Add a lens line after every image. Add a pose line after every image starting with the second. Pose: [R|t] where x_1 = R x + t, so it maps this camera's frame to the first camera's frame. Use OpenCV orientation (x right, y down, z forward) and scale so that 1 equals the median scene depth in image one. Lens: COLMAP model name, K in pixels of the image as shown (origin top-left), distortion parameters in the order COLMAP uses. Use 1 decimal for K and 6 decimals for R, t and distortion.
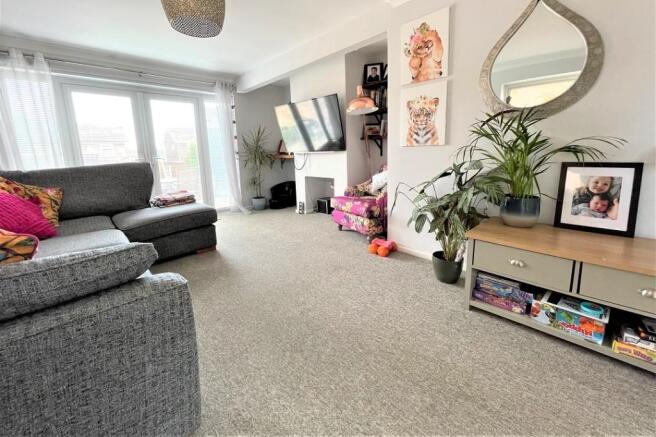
lens RADIAL K [[267.9, 0, 327.5], [0, 267.9, 215.1], [0, 0, 1]] dist [-0.000760, 0.001043]
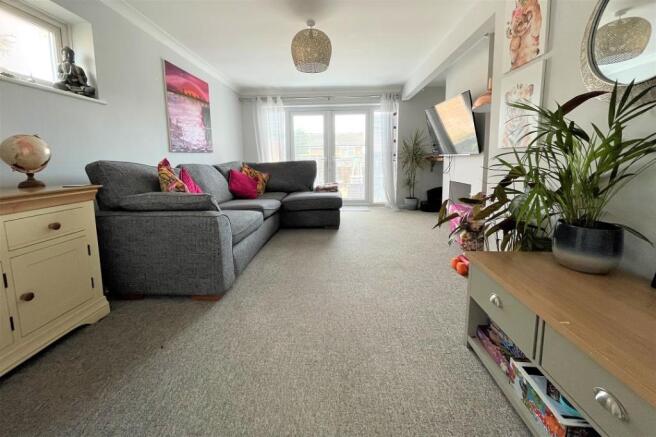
lens RADIAL K [[267.9, 0, 325.7], [0, 267.9, 221.7], [0, 0, 1]] dist [-0.000760, 0.001043]
pose [[0.678924, 0.188409, -0.709623, 0.509207], [-0.178980, 0.979827, 0.088913, -0.013741], [0.712060, 0.066643, 0.698949, 0.058535]]
